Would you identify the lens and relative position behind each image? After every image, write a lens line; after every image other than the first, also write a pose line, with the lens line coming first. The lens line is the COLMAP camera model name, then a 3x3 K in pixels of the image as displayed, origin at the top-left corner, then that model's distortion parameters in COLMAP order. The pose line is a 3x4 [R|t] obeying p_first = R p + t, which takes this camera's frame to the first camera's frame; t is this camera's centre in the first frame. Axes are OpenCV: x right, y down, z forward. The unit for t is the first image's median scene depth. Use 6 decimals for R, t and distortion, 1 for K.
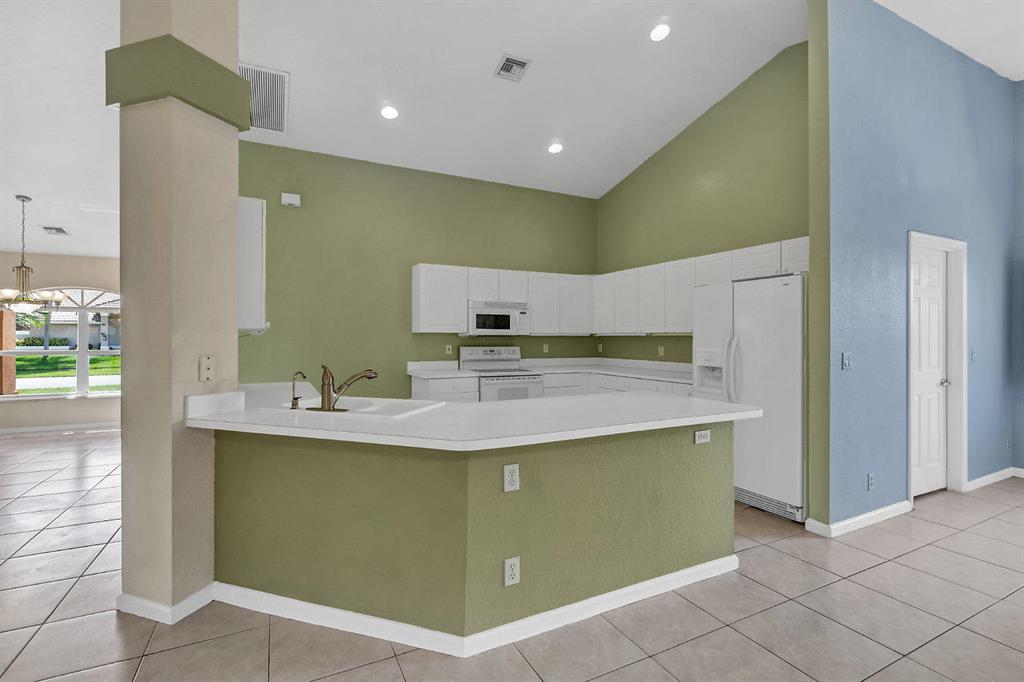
lens RADIAL K [[455.8, 0, 505.3], [0, 455.8, 337.0], [0, 0, 1]] dist [0.001872, -0.002520]
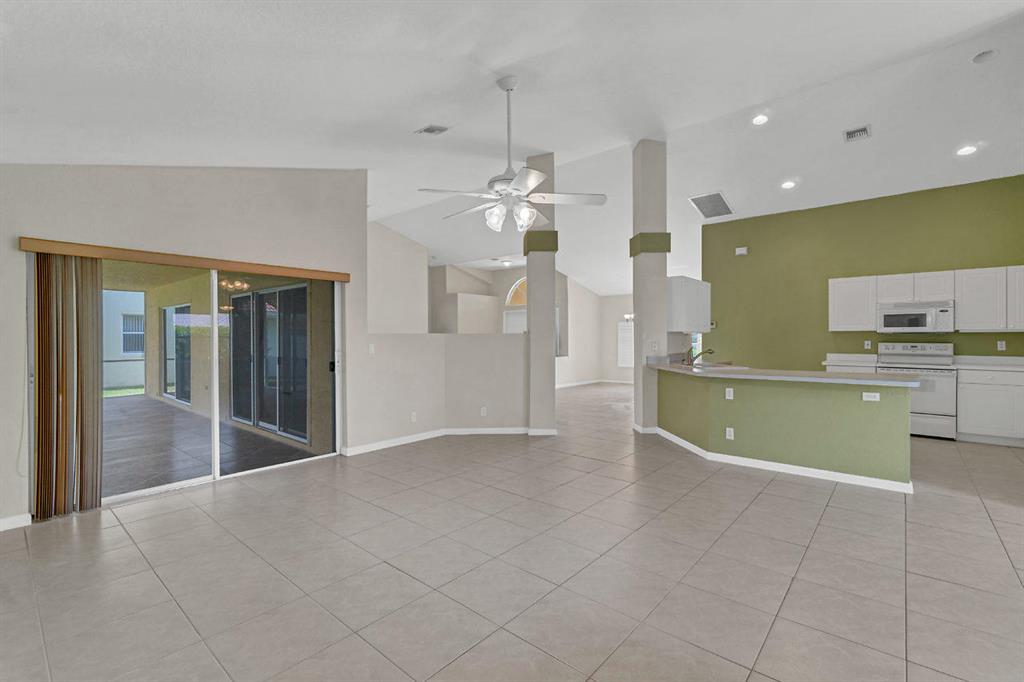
lens RADIAL K [[455.8, 0, 508.5], [0, 455.8, 337.9], [0, 0, 1]] dist [0.001872, -0.002520]
pose [[0.381166, -0.000618, -0.924507, 0.668089], [0.007096, 0.999972, 0.002257, -0.000416], [0.924480, -0.007420, 0.381160, -0.368484]]
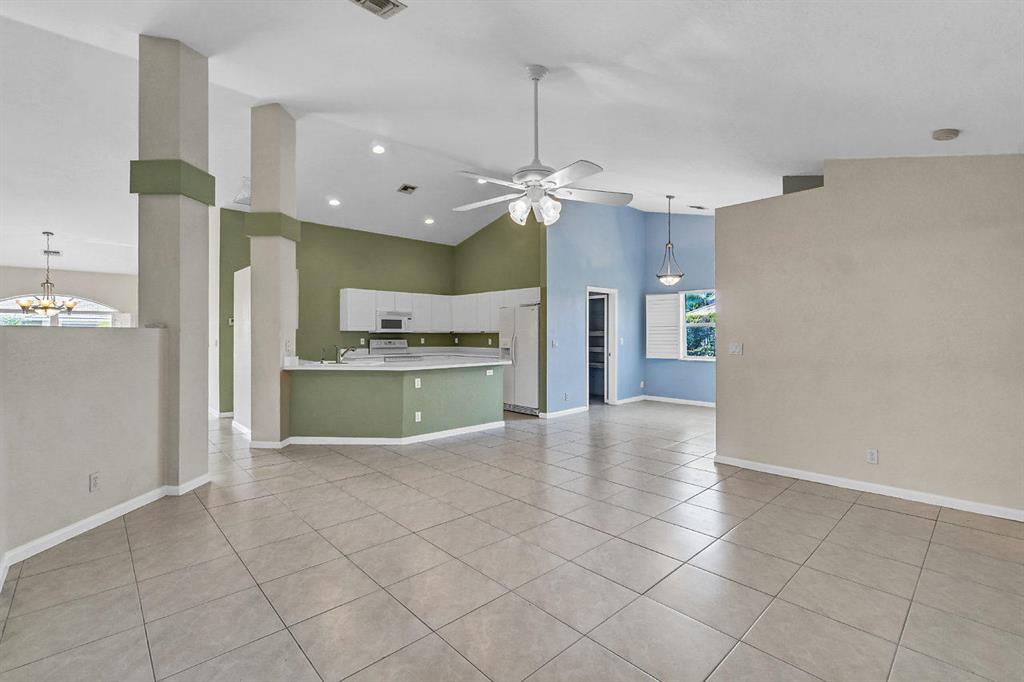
lens RADIAL K [[455.8, 0, 502.9], [0, 455.8, 326.7], [0, 0, 1]] dist [0.001872, -0.002520]
pose [[0.959865, 0.005854, 0.280400, -0.104255], [-0.002442, 0.999919, -0.012518, -0.005457], [-0.280451, 0.011330, 0.959802, -0.708894]]
